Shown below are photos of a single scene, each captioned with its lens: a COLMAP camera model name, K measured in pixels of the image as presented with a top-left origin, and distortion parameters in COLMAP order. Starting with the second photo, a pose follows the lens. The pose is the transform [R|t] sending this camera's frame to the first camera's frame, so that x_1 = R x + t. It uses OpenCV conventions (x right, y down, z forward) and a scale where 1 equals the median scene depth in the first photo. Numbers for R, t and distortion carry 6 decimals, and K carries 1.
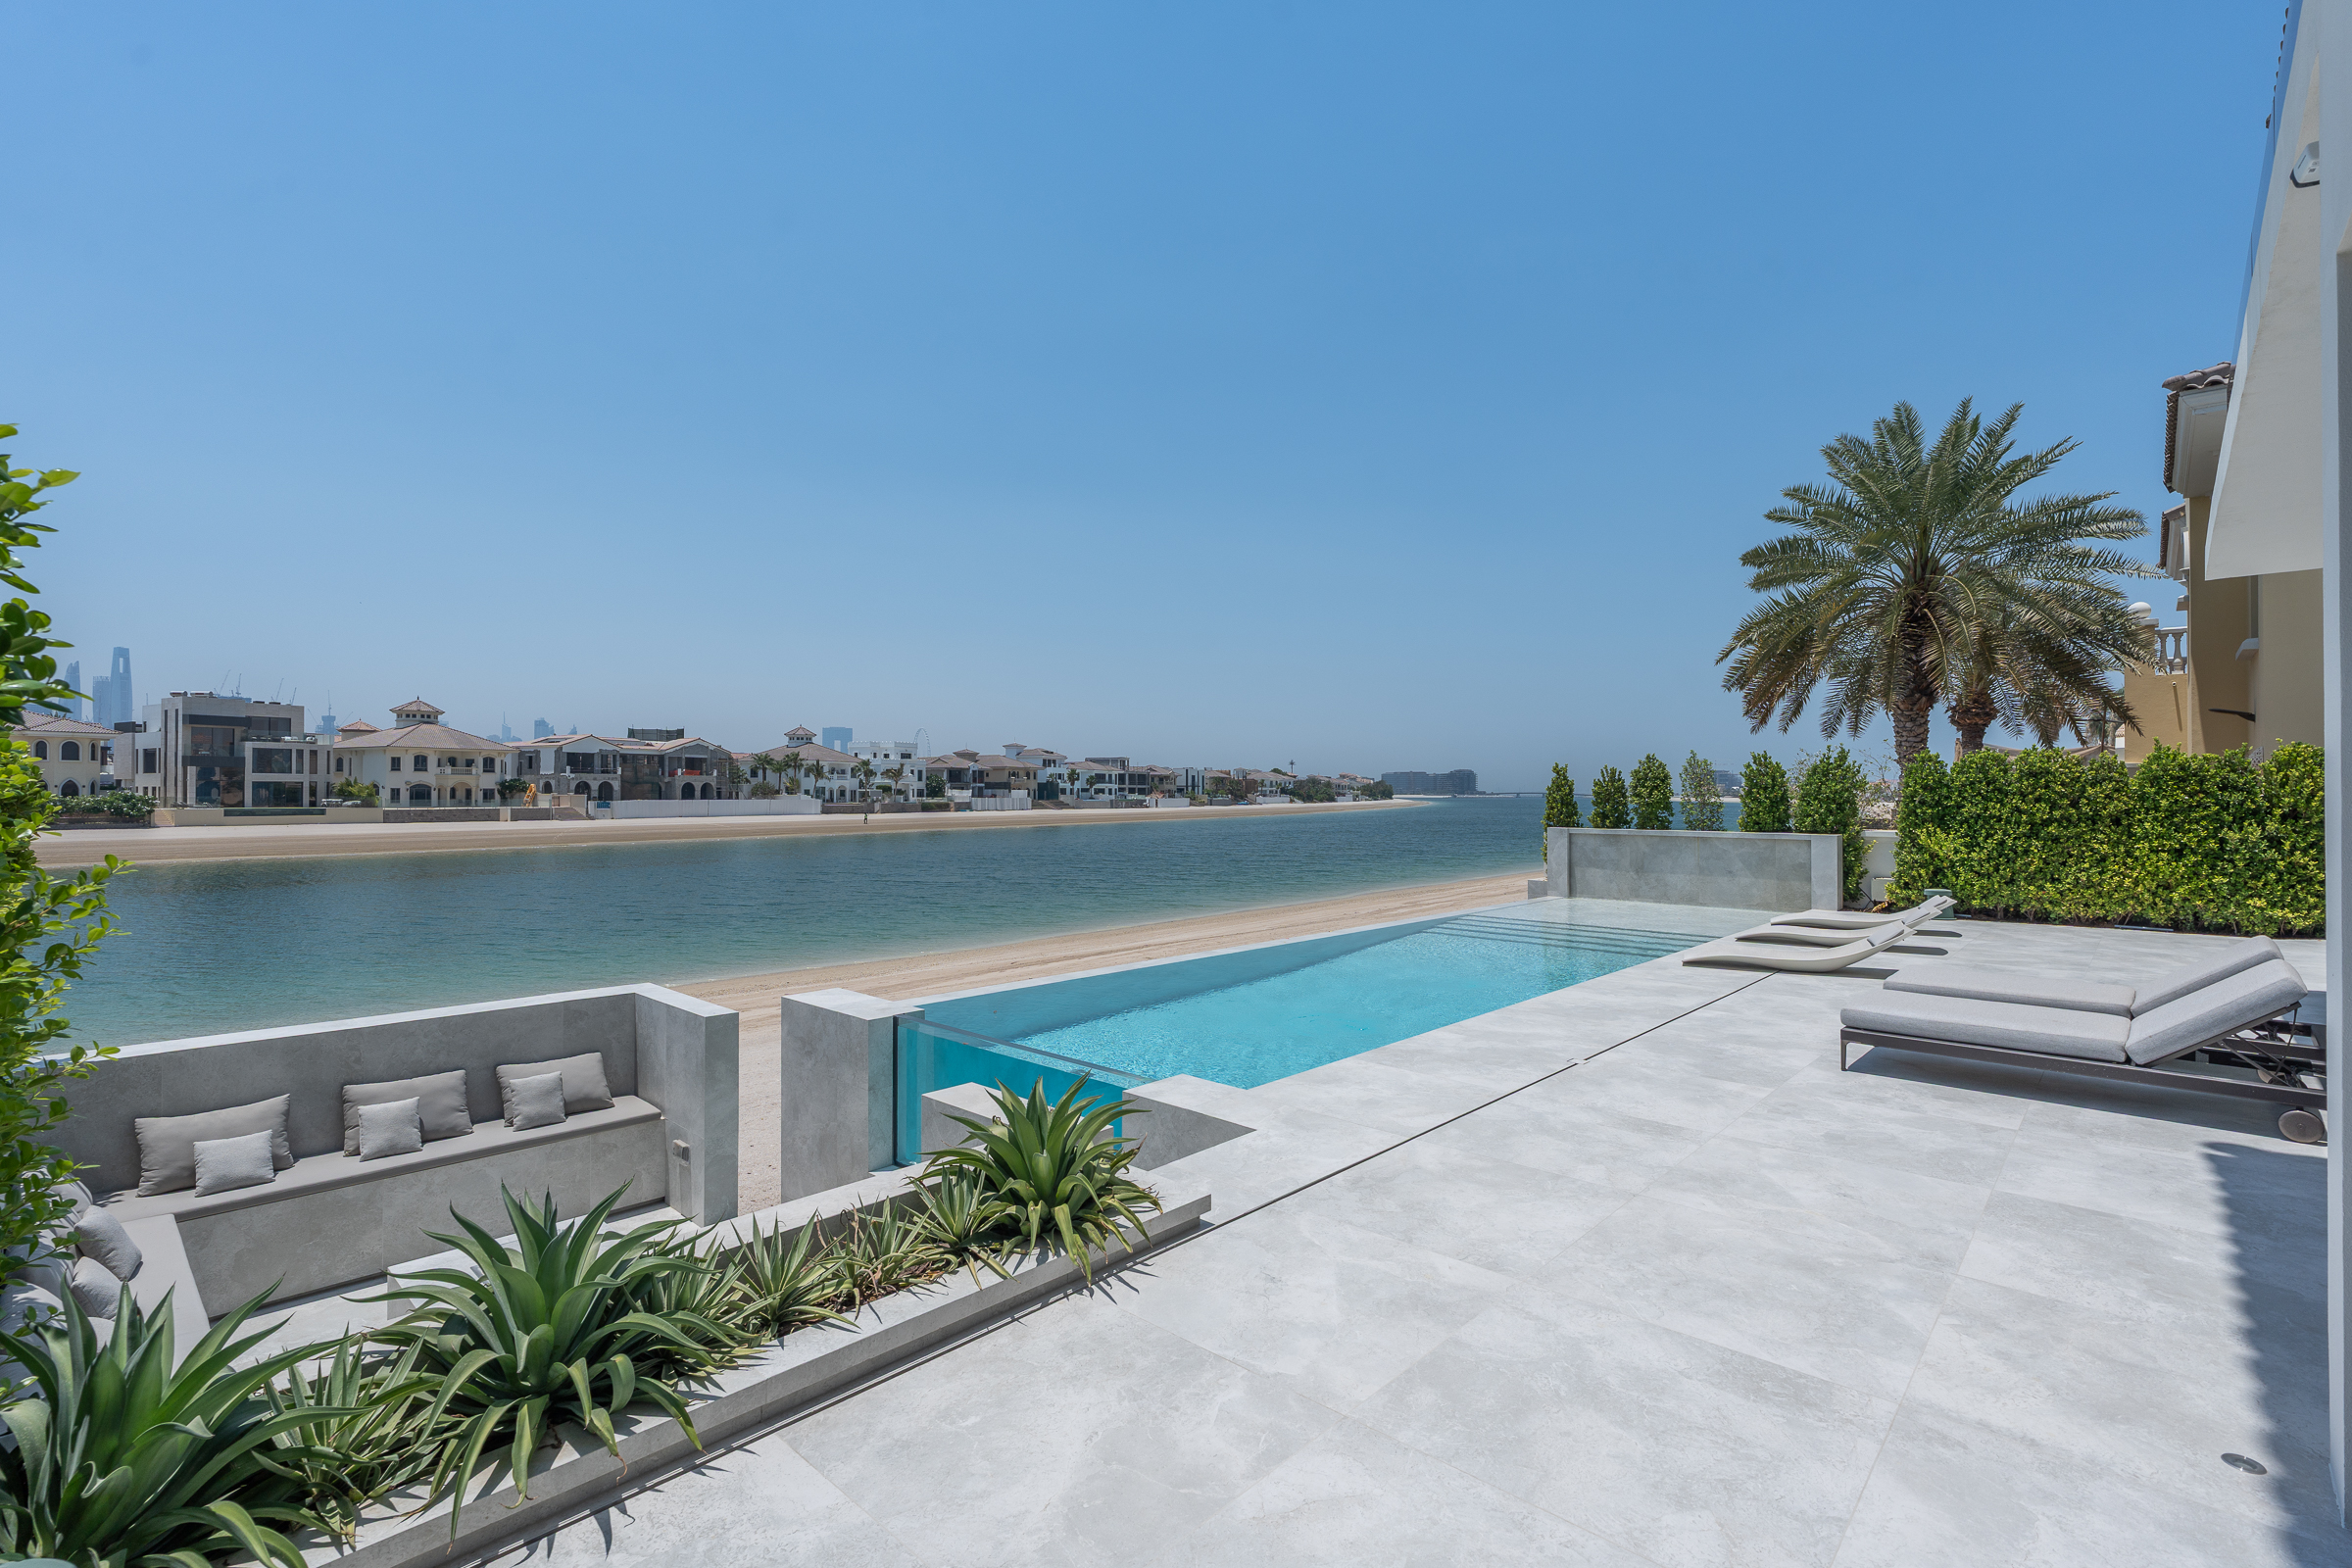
lens RADIAL K [[1070.8, 0, 1147.1], [0, 1070.8, 820.9], [0, 0, 1]] dist [-0.004387, 0.002196]
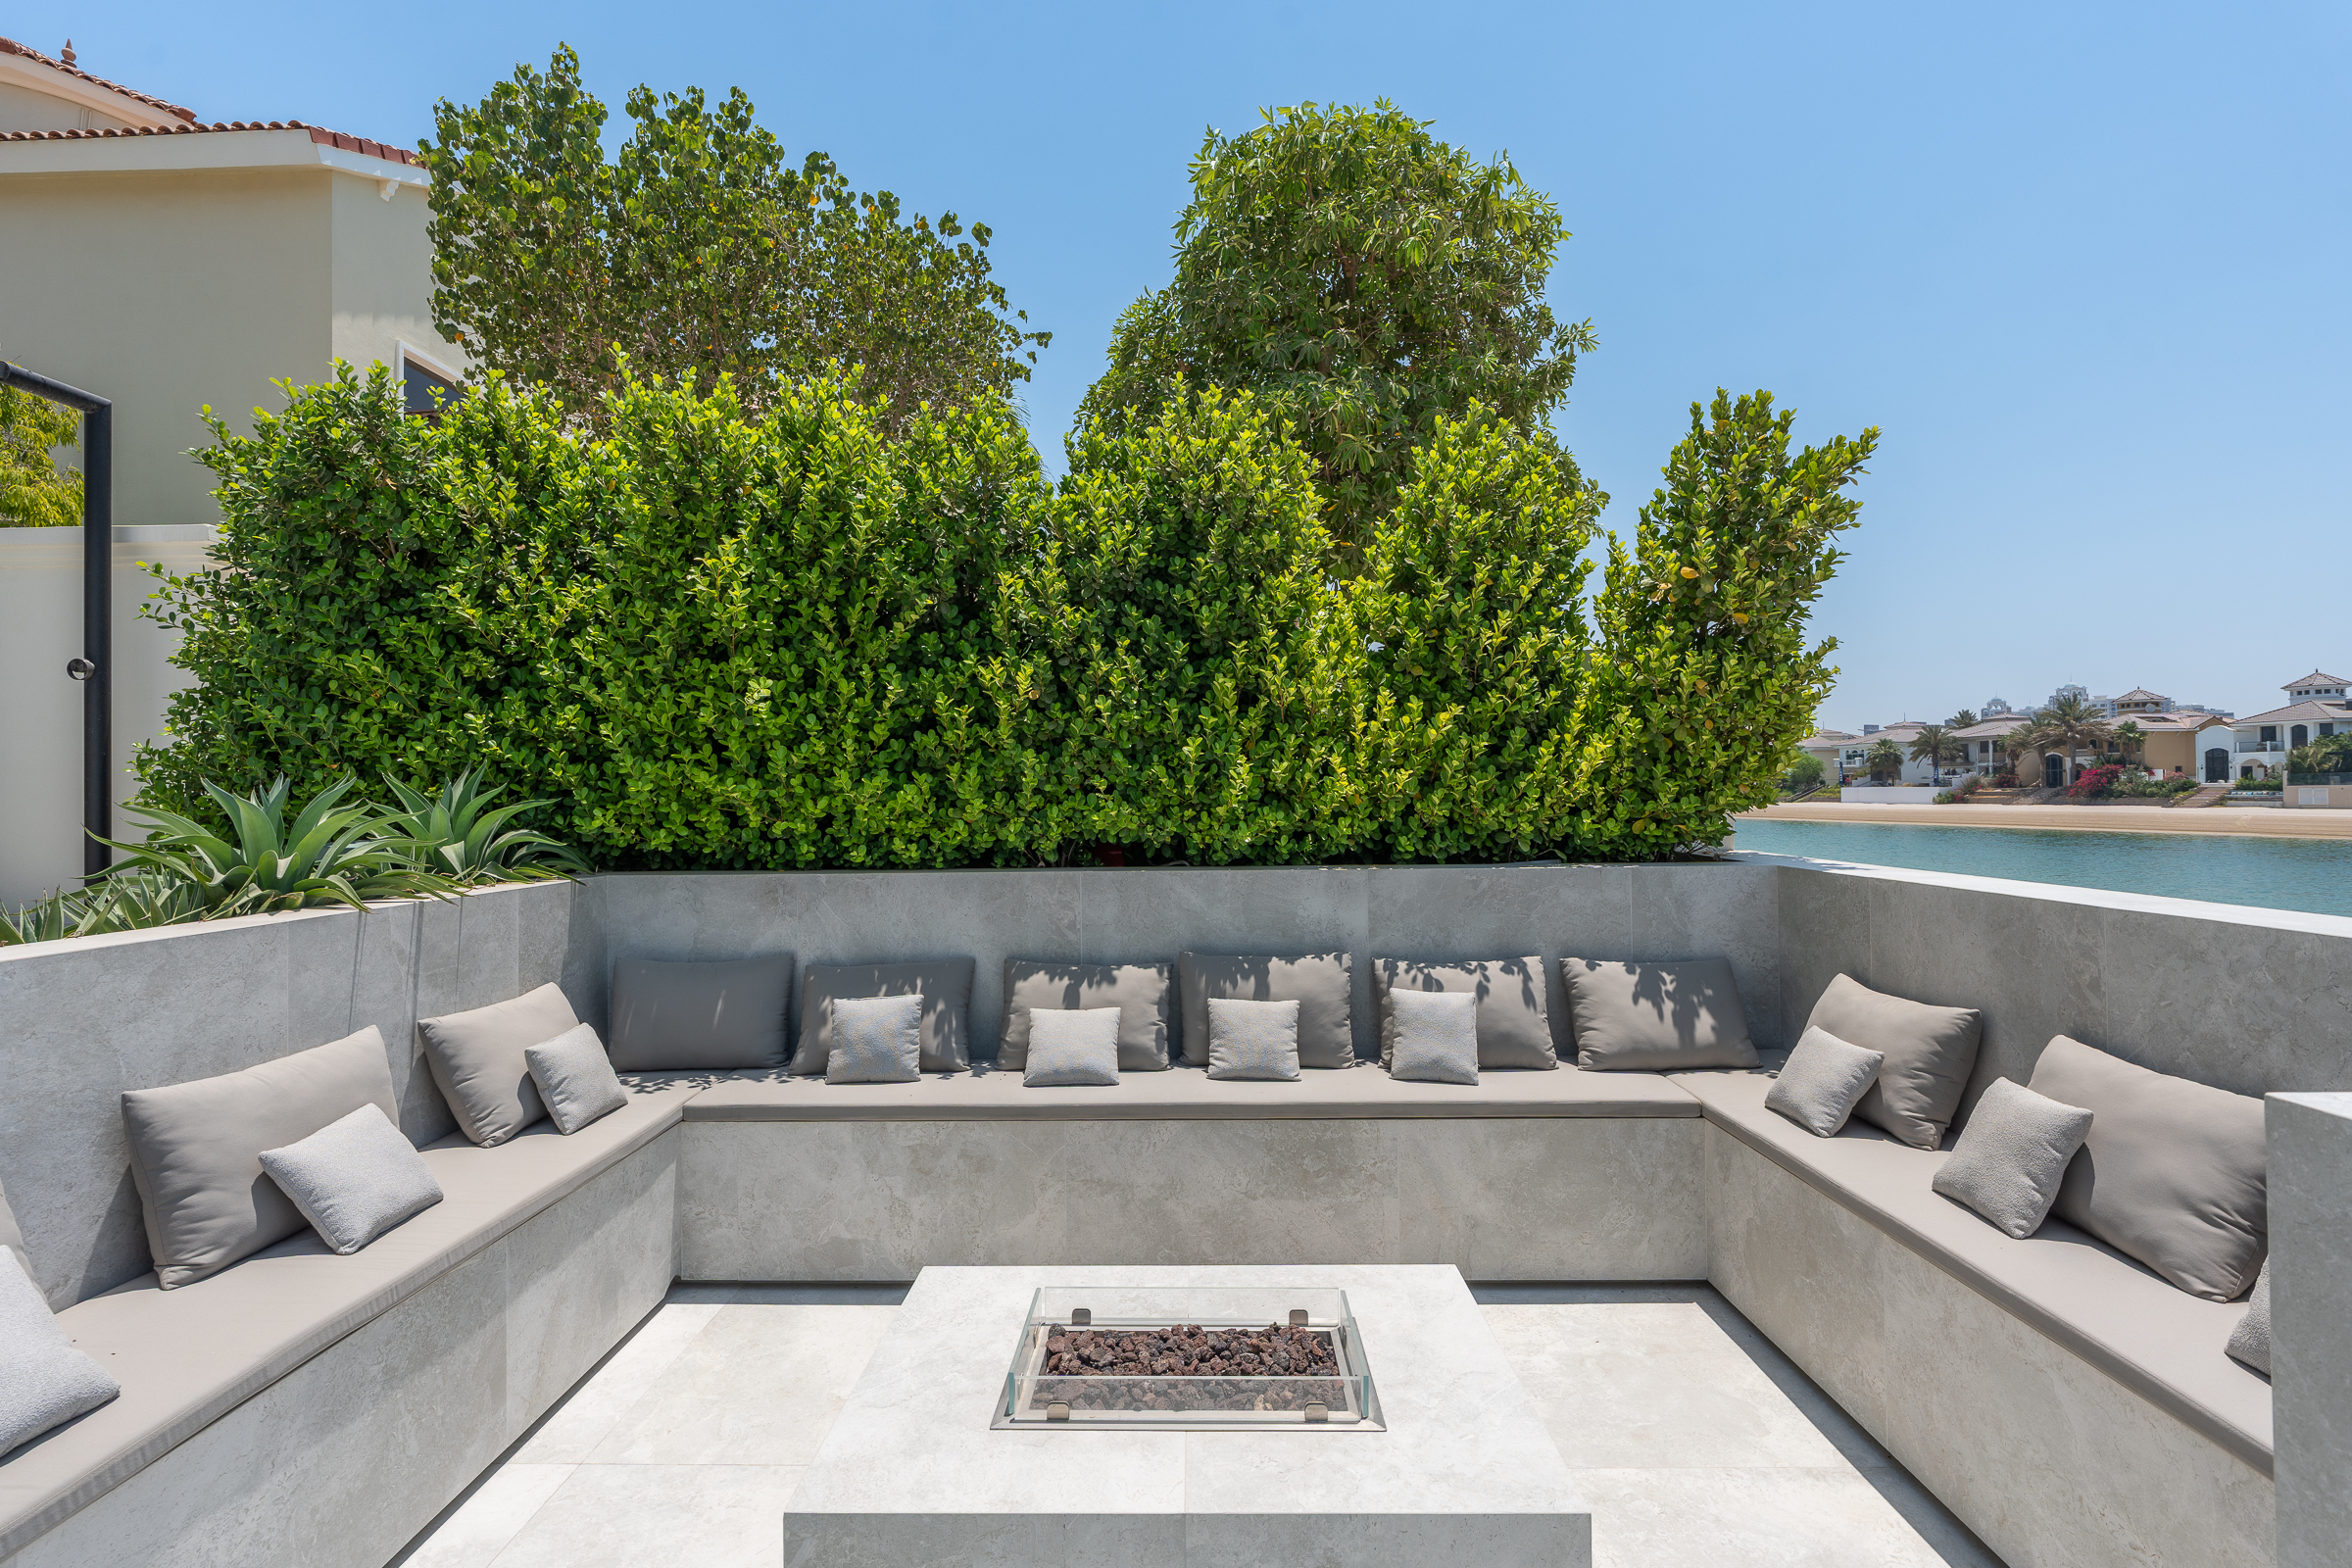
lens RADIAL K [[1070.8, 0, 1166.6], [0, 1070.8, 776.3], [0, 0, 1]] dist [-0.004387, 0.002196]
pose [[-0.724443, -0.004182, -0.689322, -0.010593], [-0.010370, 0.999935, 0.004832, 0.007695], [0.689257, 0.010649, -0.724439, 0.055640]]
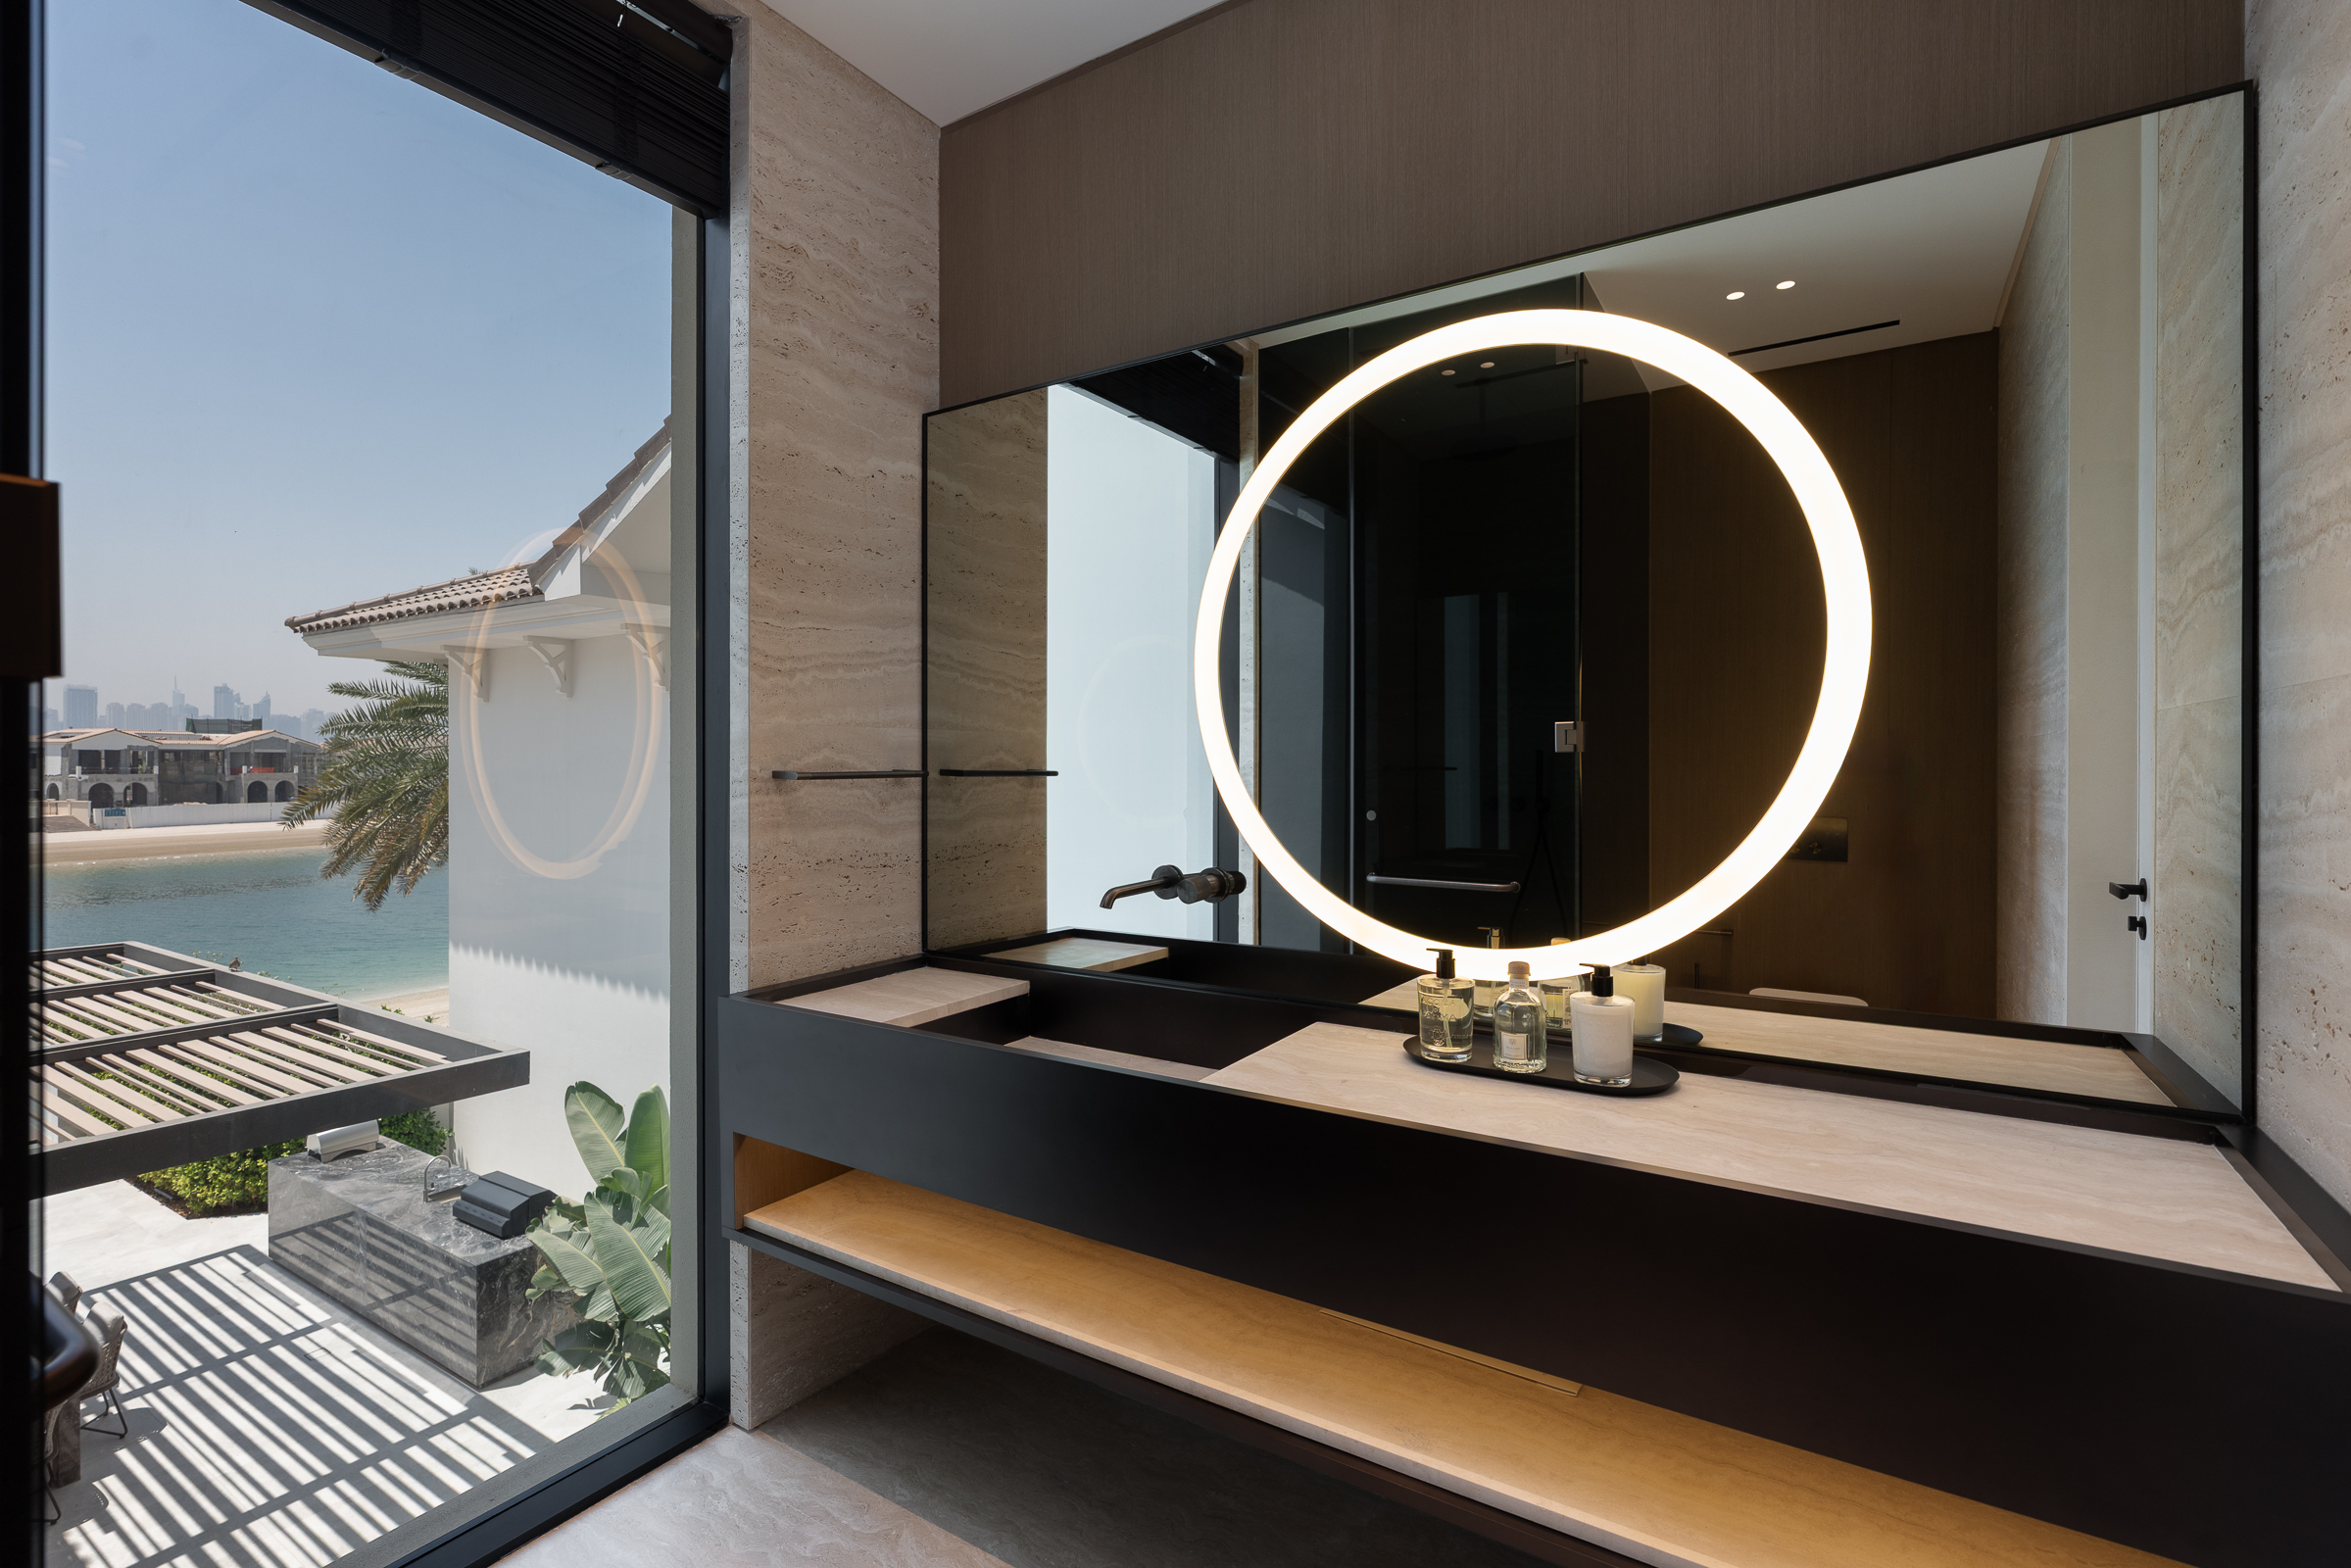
lens RADIAL K [[1070.3, 0, 1210.7], [0, 1070.3, 763.4], [0, 0, 1]] dist [-0.004387, 0.002196]
pose [[0.979465, -0.009478, 0.201393, 0.181781], [0.013824, 0.999701, -0.020184, -0.025703], [-0.201142, 0.022554, 0.979302, -0.012986]]
